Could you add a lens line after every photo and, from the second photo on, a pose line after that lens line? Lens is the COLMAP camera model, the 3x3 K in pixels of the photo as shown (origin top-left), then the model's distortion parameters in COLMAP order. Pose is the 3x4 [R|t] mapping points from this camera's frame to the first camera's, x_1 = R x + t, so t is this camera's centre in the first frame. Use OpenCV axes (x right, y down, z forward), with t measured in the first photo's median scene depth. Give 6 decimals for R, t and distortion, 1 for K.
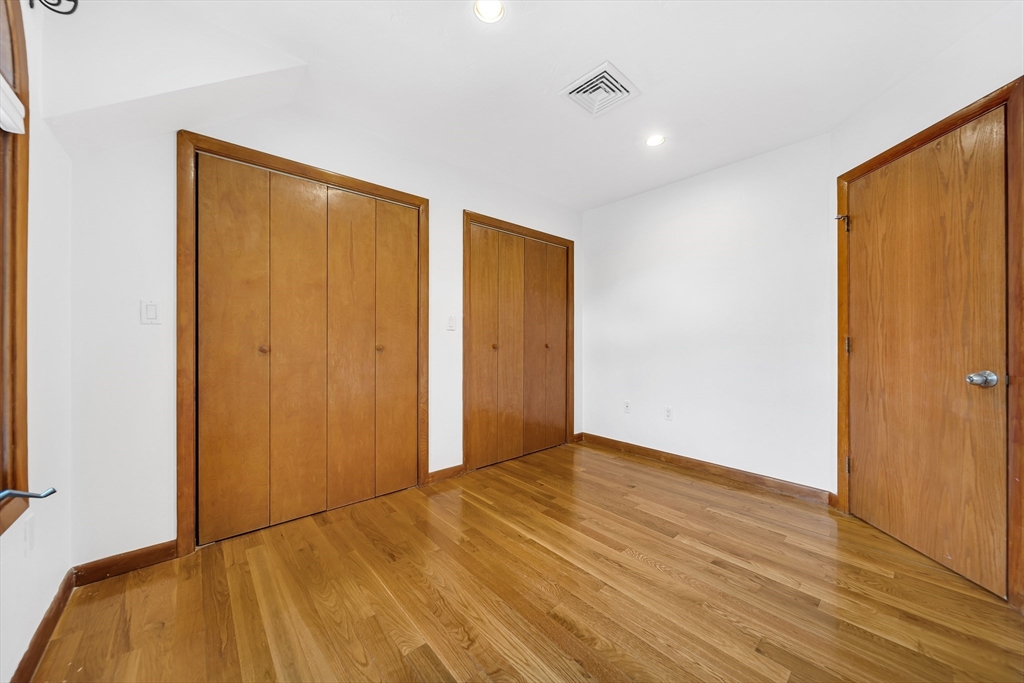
lens RADIAL K [[368.2, 0, 514.1], [0, 368.2, 339.7], [0, 0, 1]] dist [0.000716, 0.000028]
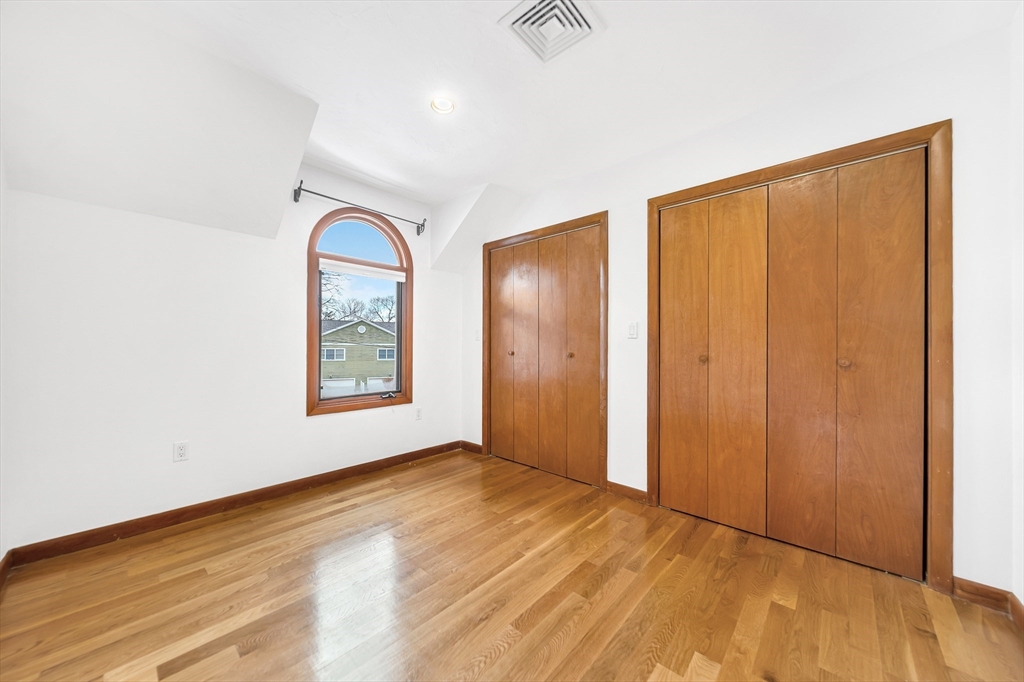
lens RADIAL K [[356.9, 0, 514.1], [0, 356.9, 345.0], [0, 0, 1]] dist [-0.001259, -0.000093]
pose [[0.113524, -0.004698, -0.993524, 0.756191], [-0.005283, 0.999972, -0.005332, -0.002974], [0.993521, 0.005854, 0.113496, 0.672472]]
